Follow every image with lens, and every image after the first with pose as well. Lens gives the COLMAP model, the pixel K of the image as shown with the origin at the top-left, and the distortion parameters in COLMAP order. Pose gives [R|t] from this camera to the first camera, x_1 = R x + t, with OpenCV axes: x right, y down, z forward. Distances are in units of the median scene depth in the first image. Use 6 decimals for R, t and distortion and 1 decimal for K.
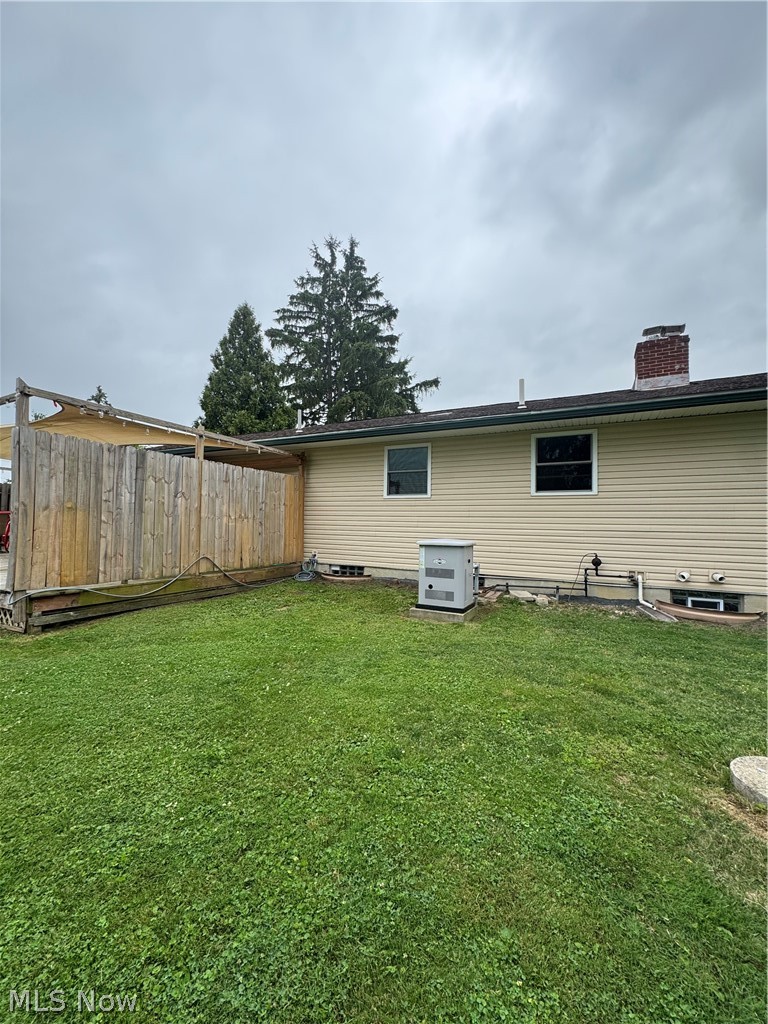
lens RADIAL K [[407.3, 0, 384.0], [0, 407.3, 512.0], [0, 0, 1]] dist [-0.000363, -0.000015]
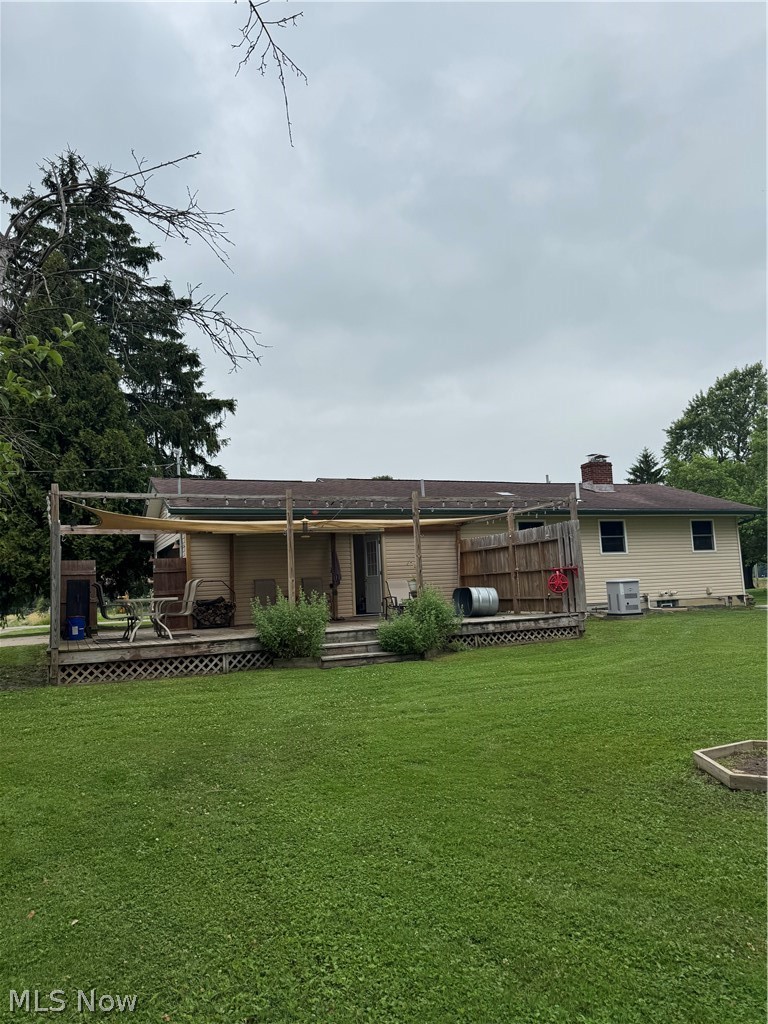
lens RADIAL K [[713.6, 0, 384.0], [0, 713.6, 512.0], [0, 0, 1]] dist [0.072990, -0.000698]
pose [[0.641472, 0.034316, 0.766379, -2.710277], [0.033684, 0.996776, -0.072826, -0.032042], [-0.766407, 0.072531, 0.638247, -0.265524]]
